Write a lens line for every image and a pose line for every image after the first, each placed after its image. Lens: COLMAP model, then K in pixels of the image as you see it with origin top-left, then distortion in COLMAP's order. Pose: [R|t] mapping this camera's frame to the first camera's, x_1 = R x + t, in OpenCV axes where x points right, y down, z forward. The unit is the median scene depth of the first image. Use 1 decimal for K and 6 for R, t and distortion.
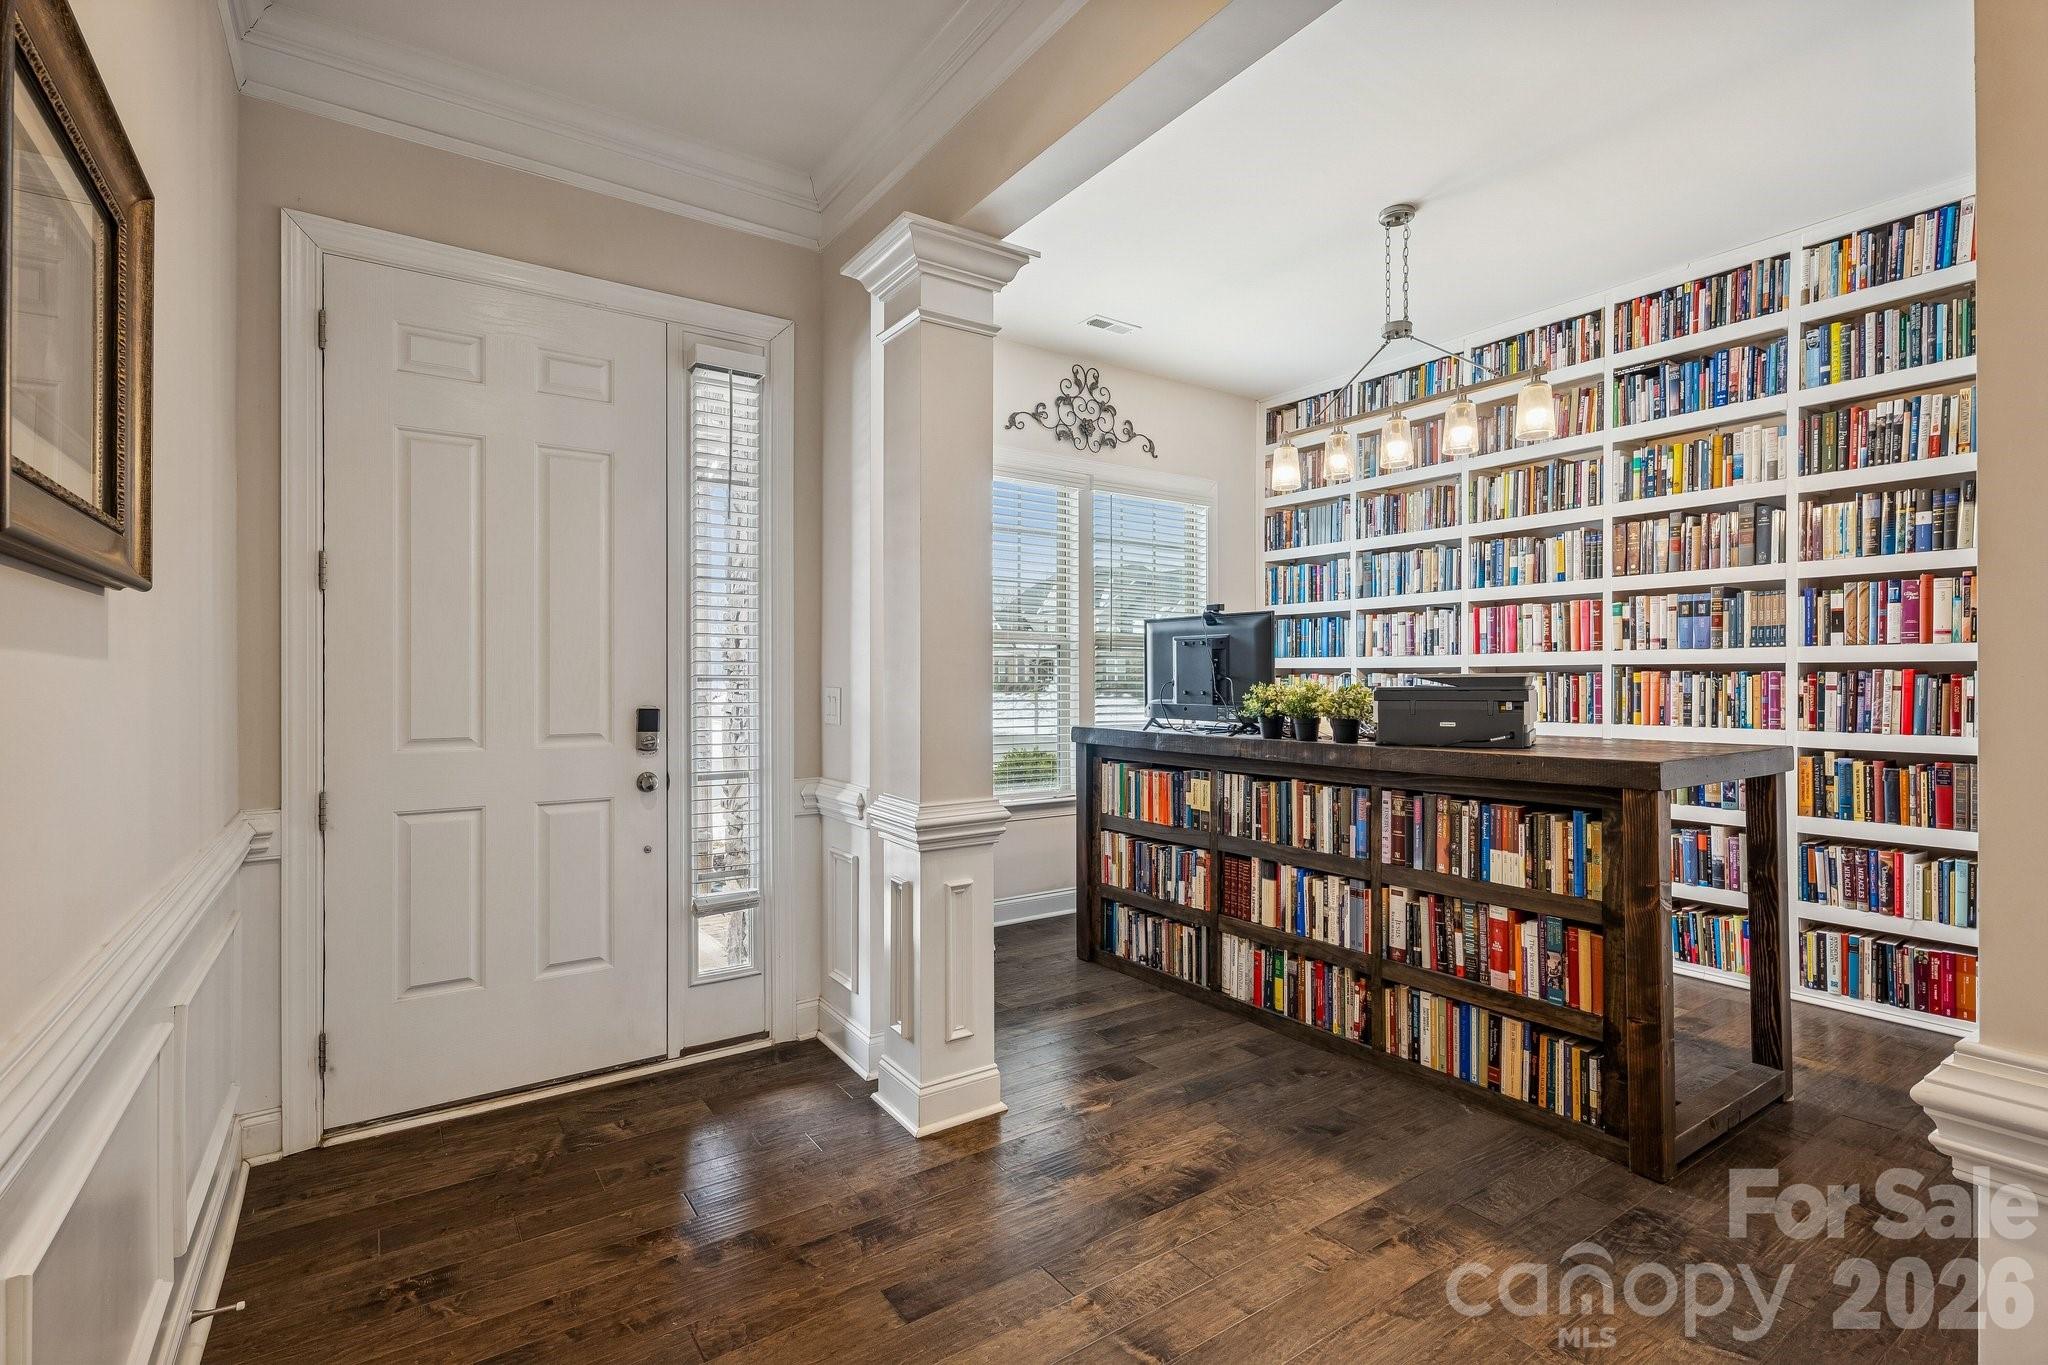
lens RADIAL K [[958.9, 0, 1031.4], [0, 958.9, 675.0], [0, 0, 1]] dist [0.000798, 0.000548]
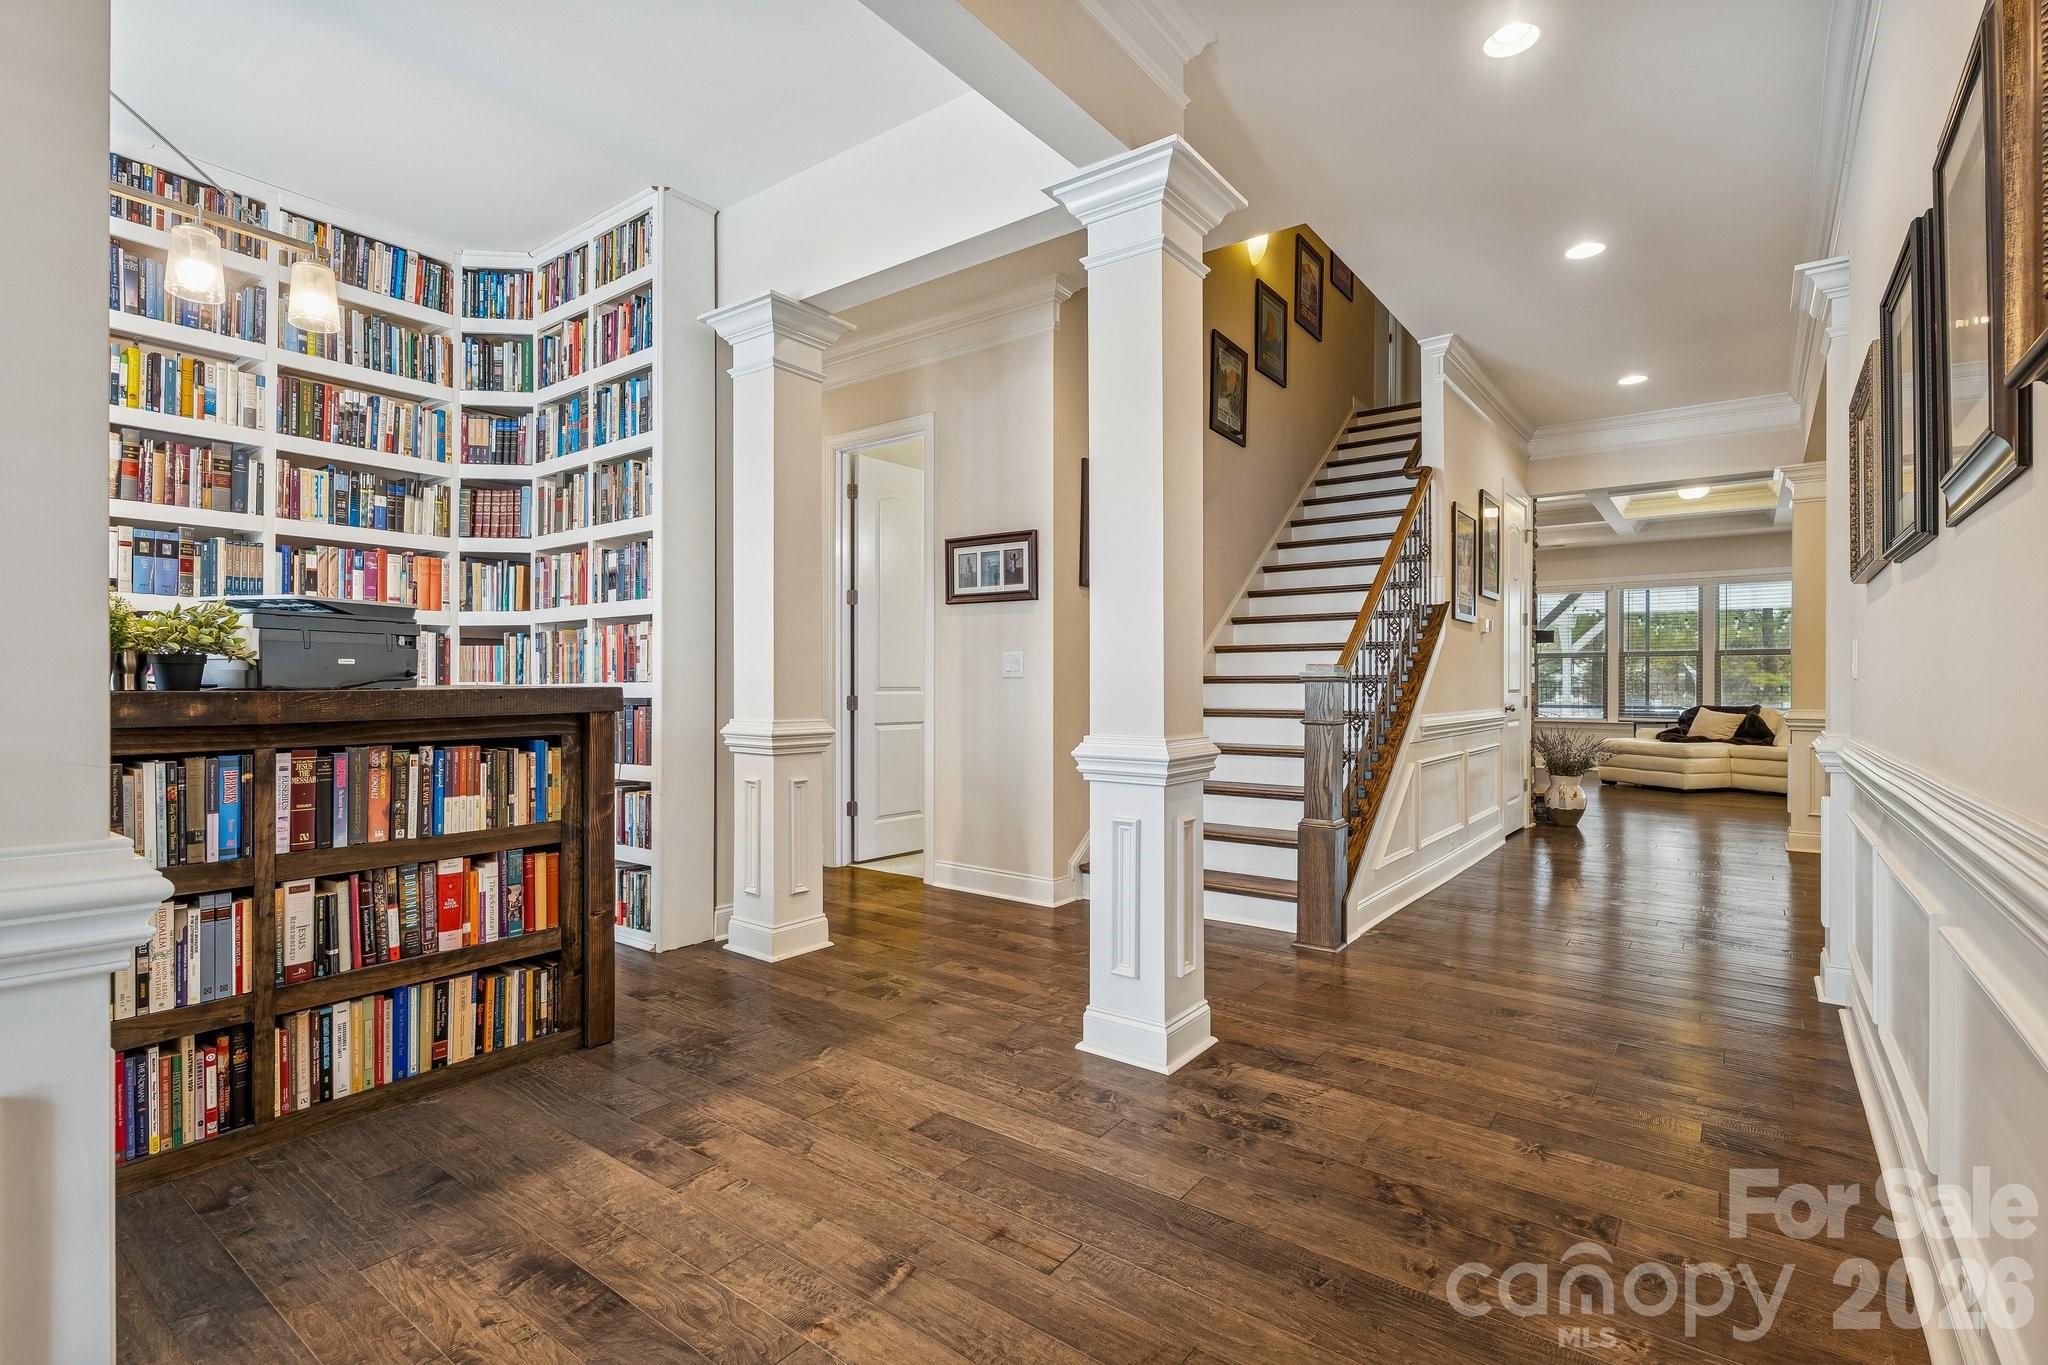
lens RADIAL K [[958.9, 0, 1023.6], [0, 958.9, 685.2], [0, 0, 1]] dist [0.000798, 0.000548]
pose [[-0.323406, 0.000236, 0.946260, -0.507808], [-0.003905, 0.999991, -0.001584, 0.070588], [-0.946252, -0.004208, -0.323402, 0.726222]]
